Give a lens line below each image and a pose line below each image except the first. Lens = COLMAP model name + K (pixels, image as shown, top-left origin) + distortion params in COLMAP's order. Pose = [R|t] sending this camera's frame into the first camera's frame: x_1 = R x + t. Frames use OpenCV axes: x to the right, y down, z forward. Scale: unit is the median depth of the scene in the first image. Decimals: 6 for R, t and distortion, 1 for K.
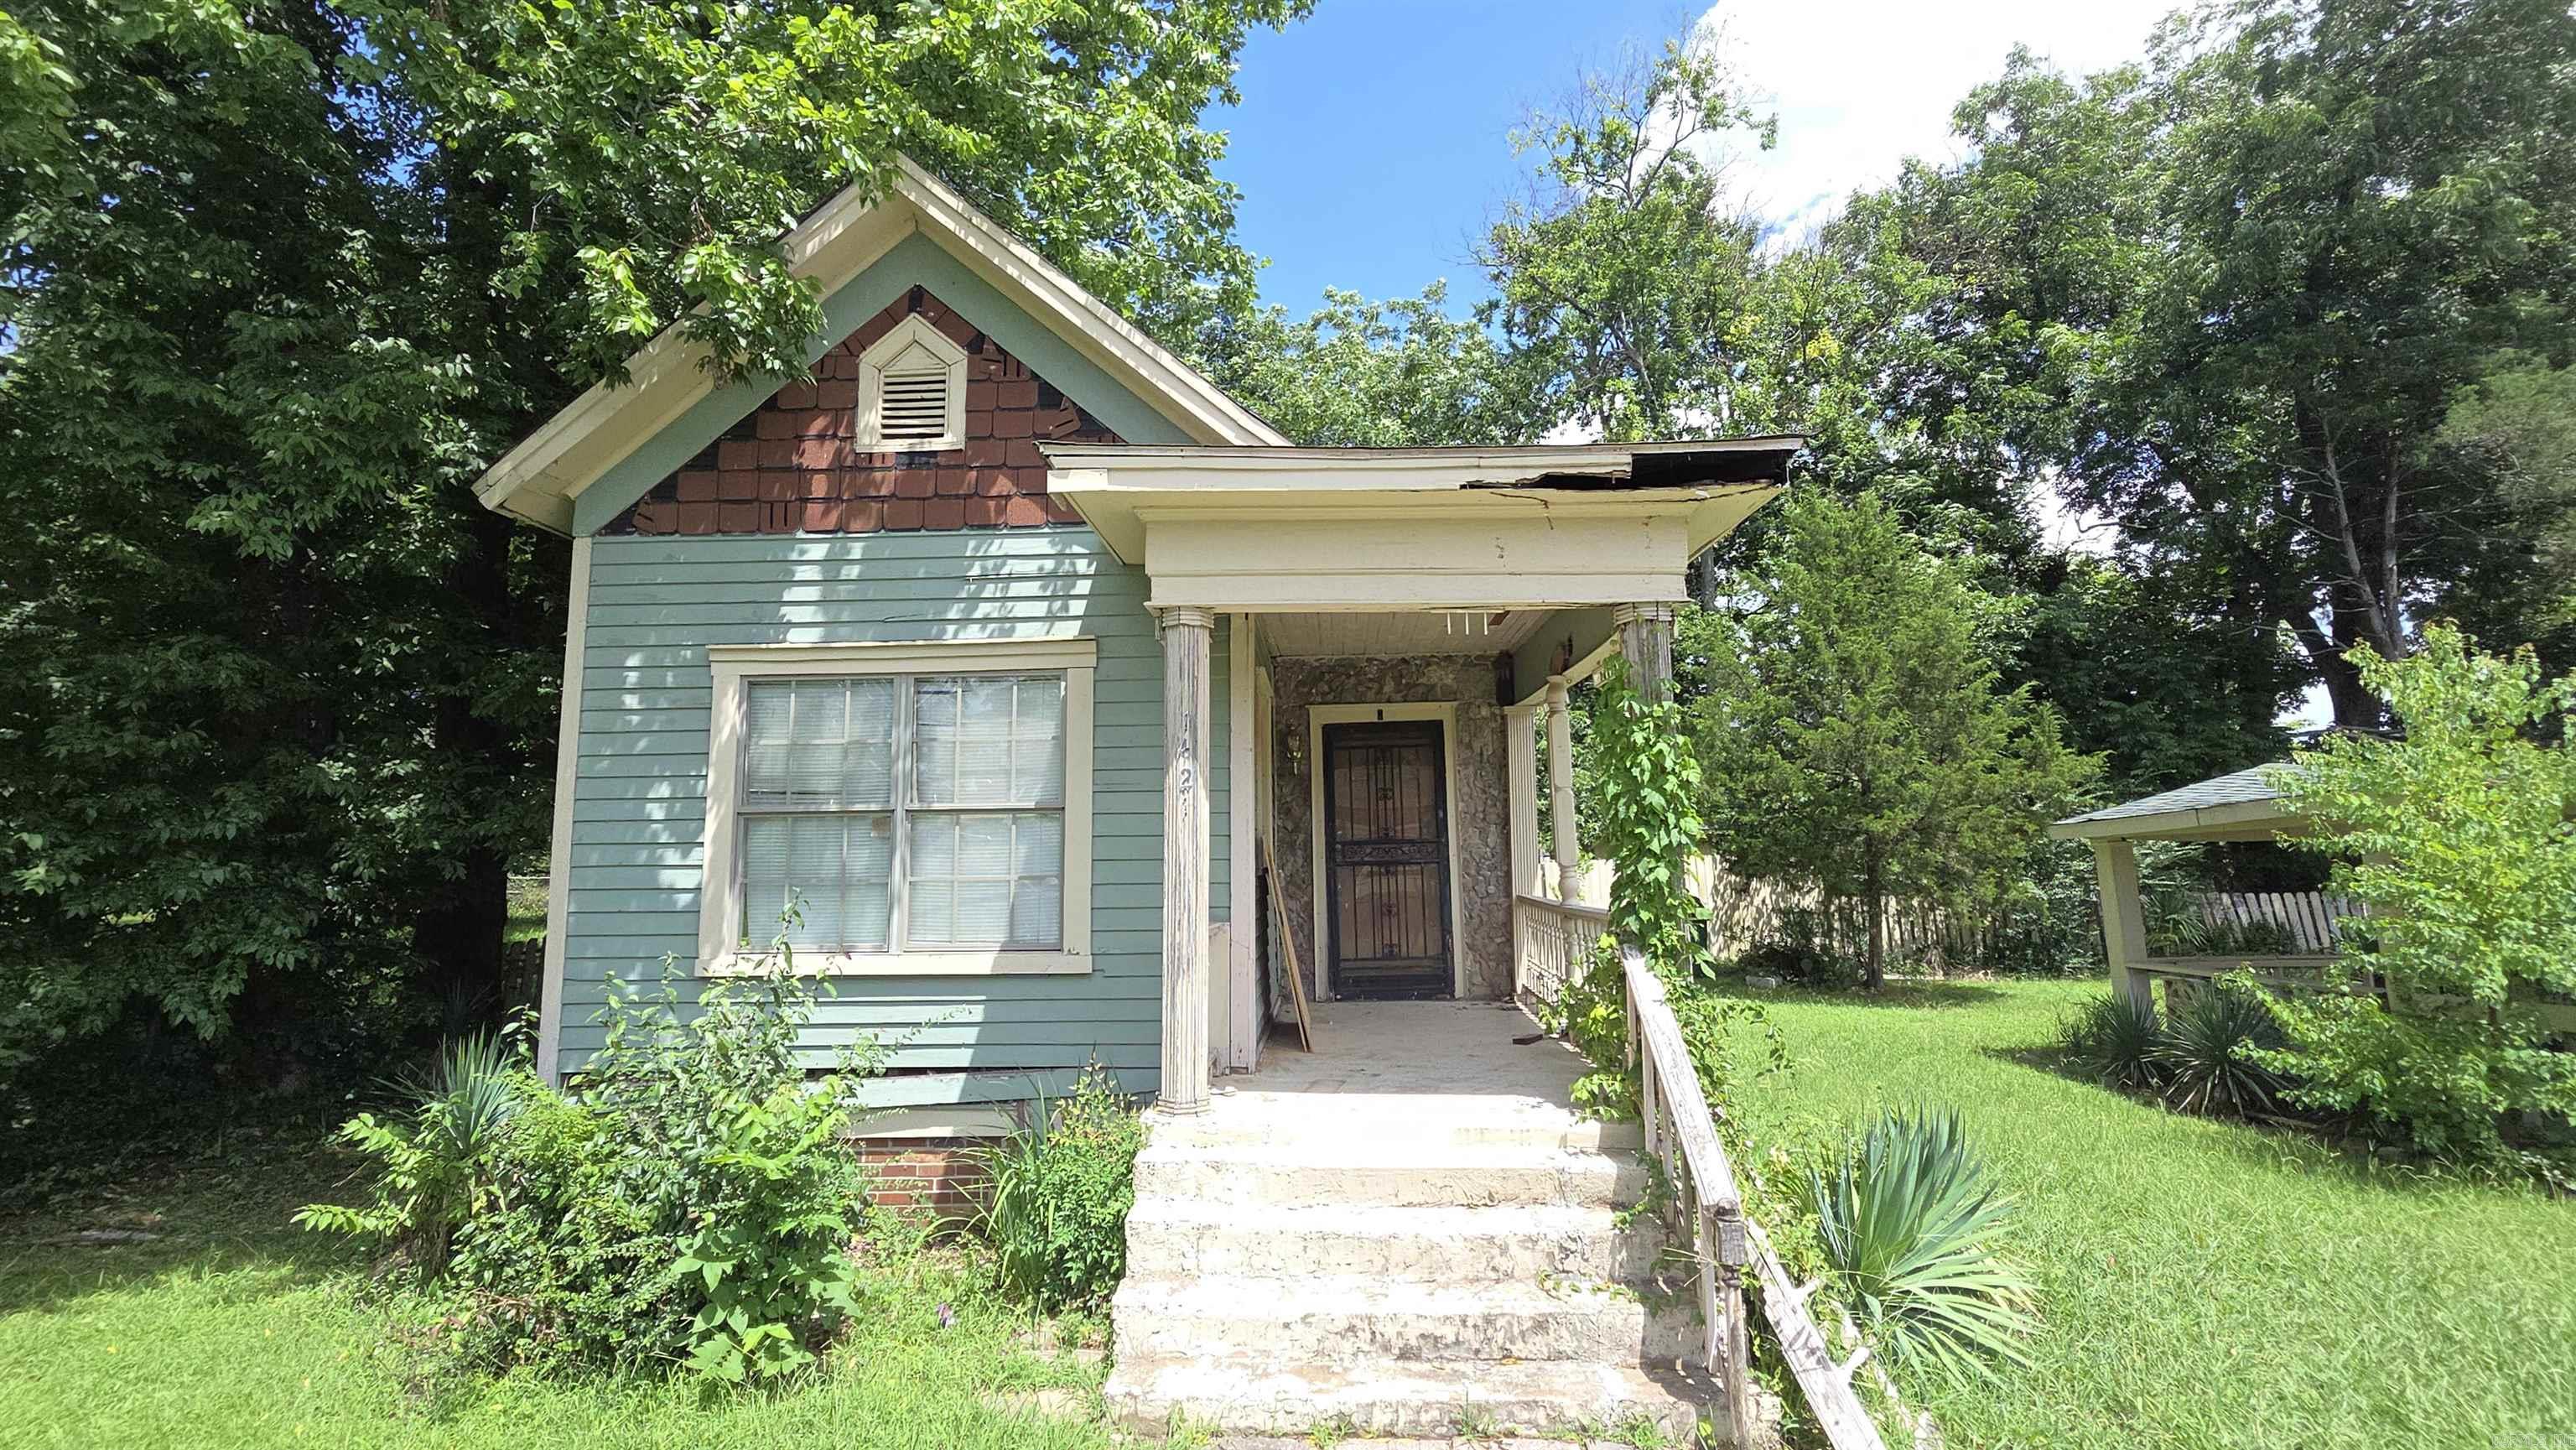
lens RADIAL K [[1178.2, 0, 1286.1], [0, 1178.2, 712.6], [0, 0, 1]] dist [0.003438, 0.000047]
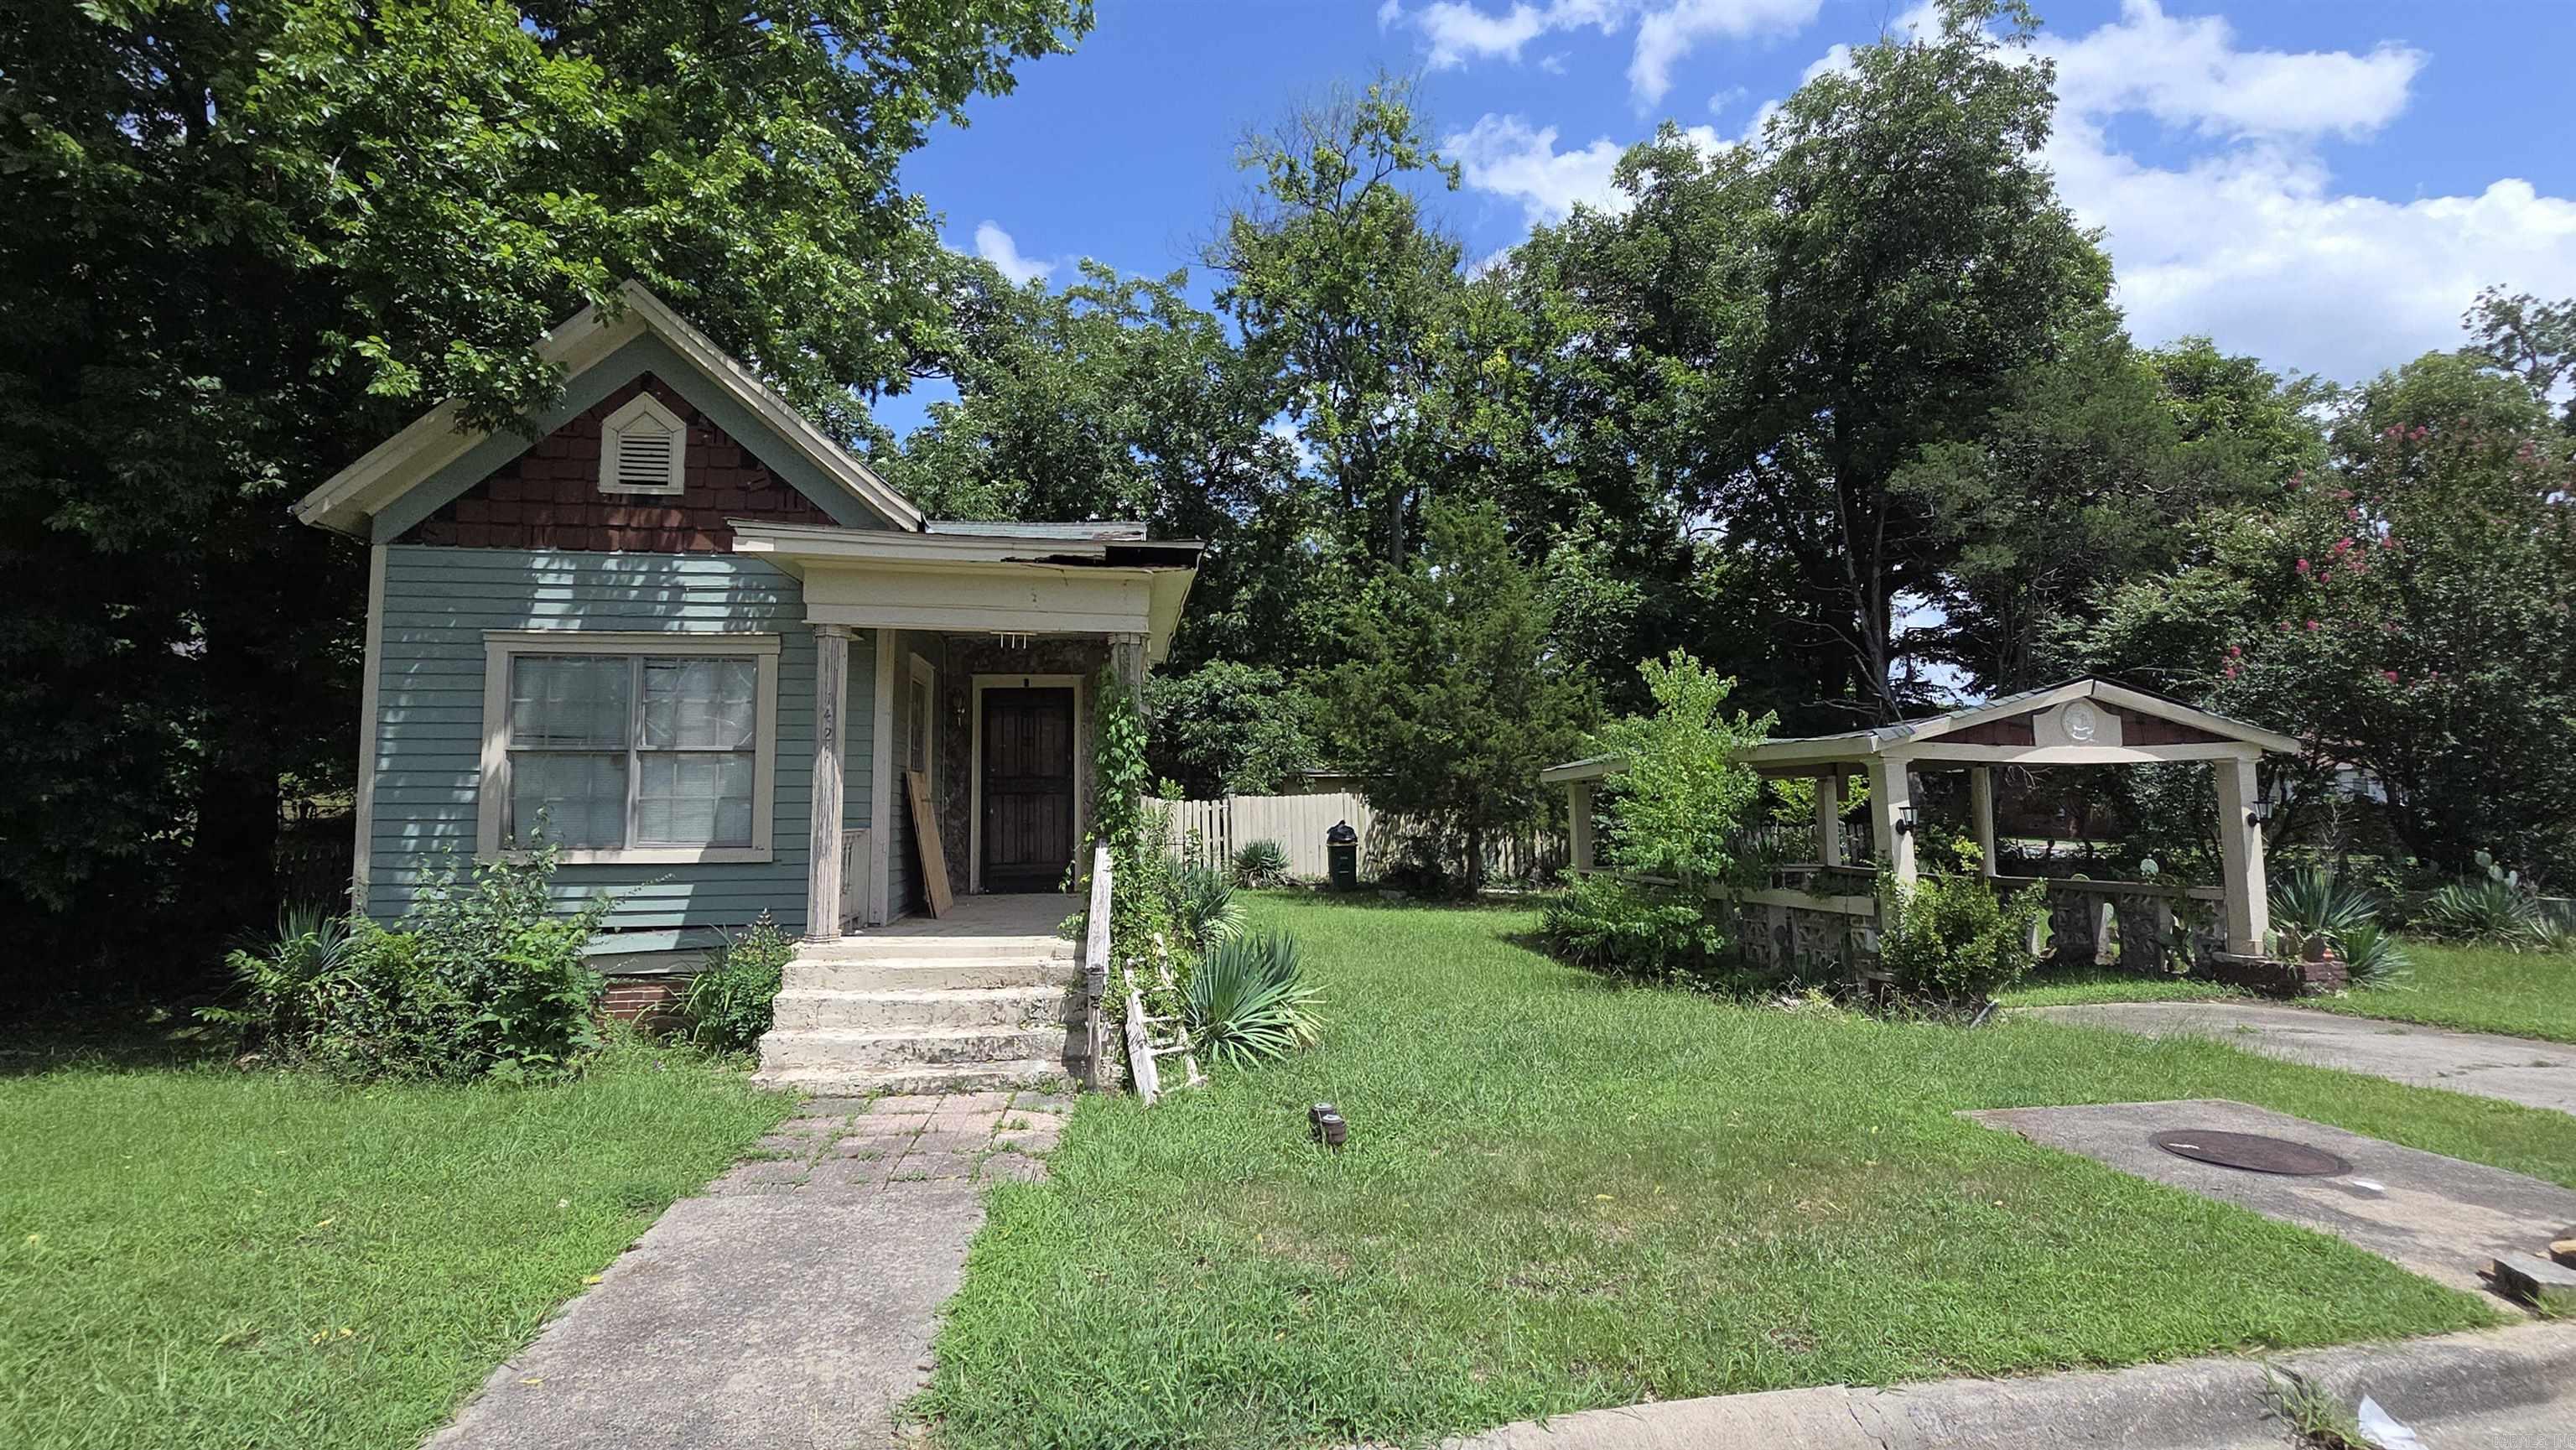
lens RADIAL K [[1178.2, 0, 1286.1], [0, 1178.2, 712.6], [0, 0, 1]] dist [0.003438, 0.000047]
pose [[0.983798, 0.022507, 0.177862, 0.190120], [-0.031588, 0.998329, 0.048392, -0.054790], [-0.176476, -0.053226, 0.982865, -0.524023]]
